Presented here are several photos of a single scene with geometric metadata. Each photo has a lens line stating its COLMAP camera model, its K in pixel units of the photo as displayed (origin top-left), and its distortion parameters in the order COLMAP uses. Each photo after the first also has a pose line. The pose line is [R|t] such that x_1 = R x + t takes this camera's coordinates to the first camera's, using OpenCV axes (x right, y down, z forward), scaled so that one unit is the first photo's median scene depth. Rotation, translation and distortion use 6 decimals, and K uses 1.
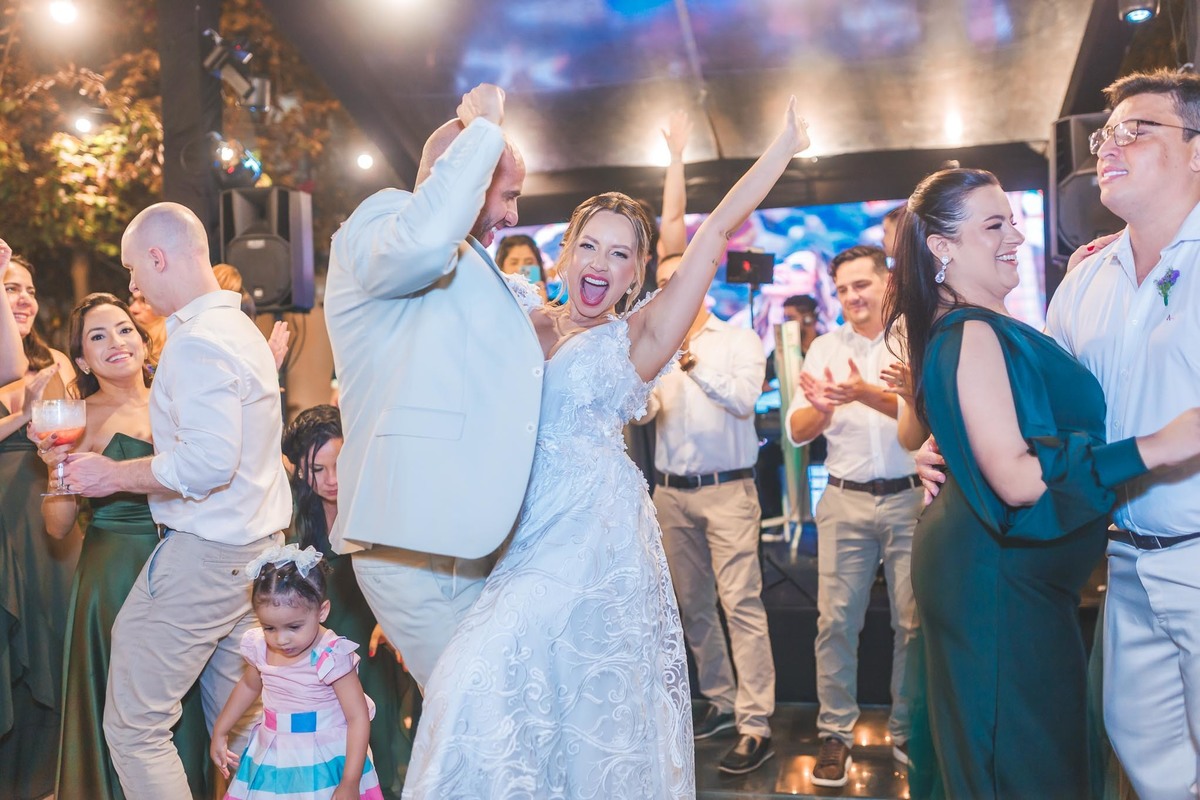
lens RADIAL K [[1134.0, 0, 600.0], [0, 1134.0, 400.0], [0, 0, 1]] dist [0.007542, -0.003577]
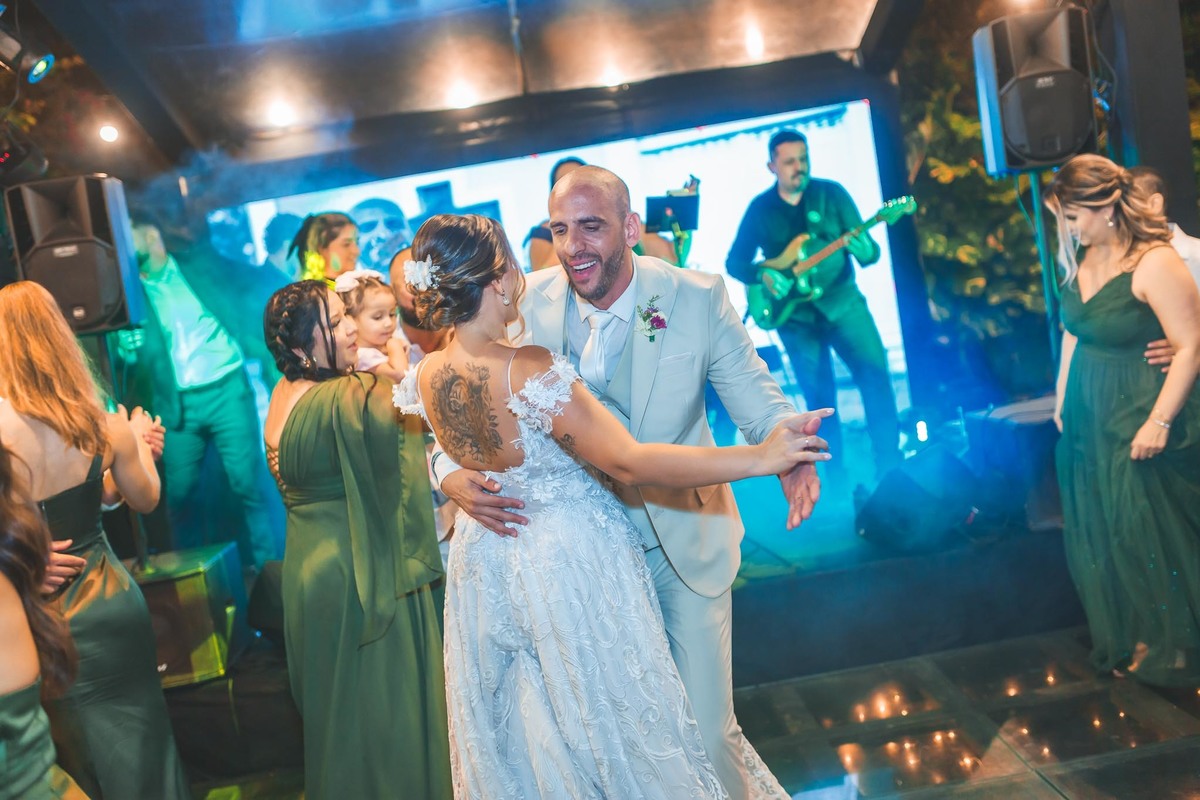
lens RADIAL K [[1134.0, 0, 600.0], [0, 1134.0, 400.0], [0, 0, 1]] dist [0.007542, -0.003577]
pose [[0.958788, -0.148101, 0.242471, -0.093688], [0.134897, 0.988364, 0.070280, -0.024935], [-0.250058, -0.034675, 0.967610, 0.088354]]
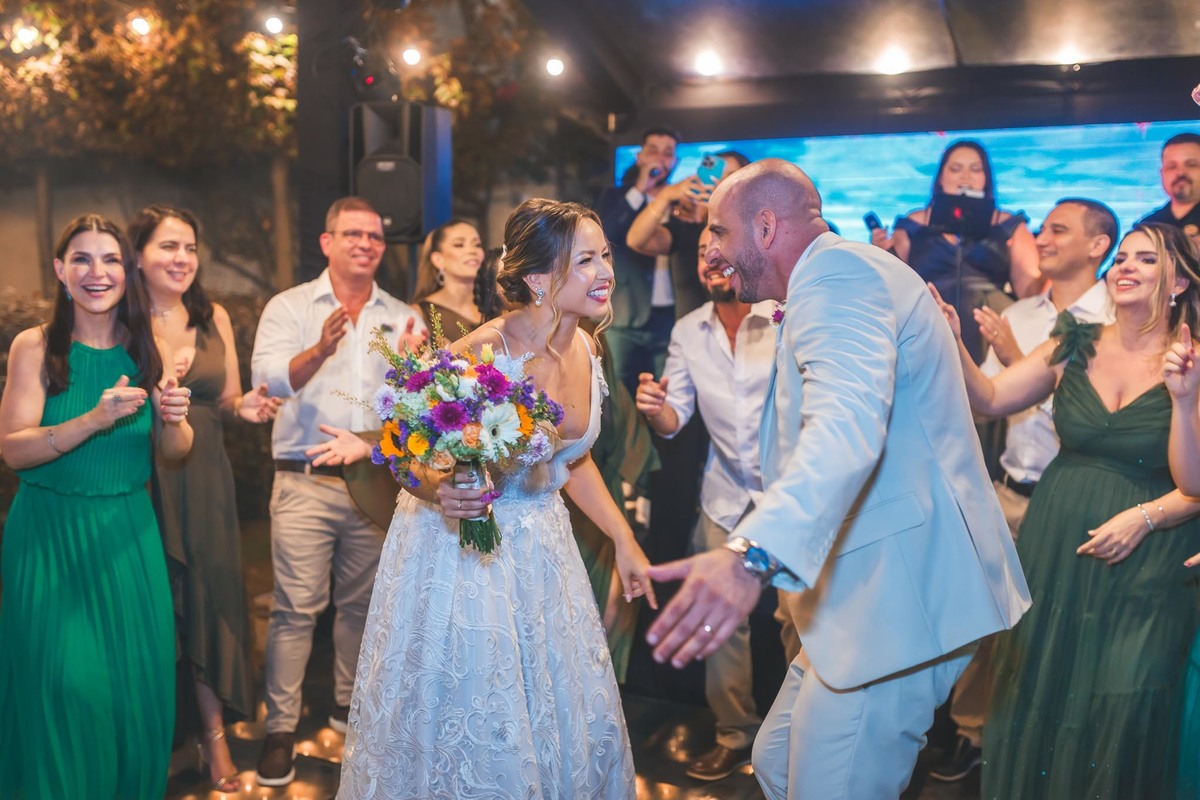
lens RADIAL K [[1134.0, 0, 600.0], [0, 1134.0, 400.0], [0, 0, 1]] dist [0.007542, -0.003577]
pose [[0.977606, 0.067656, -0.199272, 0.029374], [-0.050439, 0.994641, 0.090250, -0.026797], [0.204311, -0.078178, 0.975779, 0.095331]]
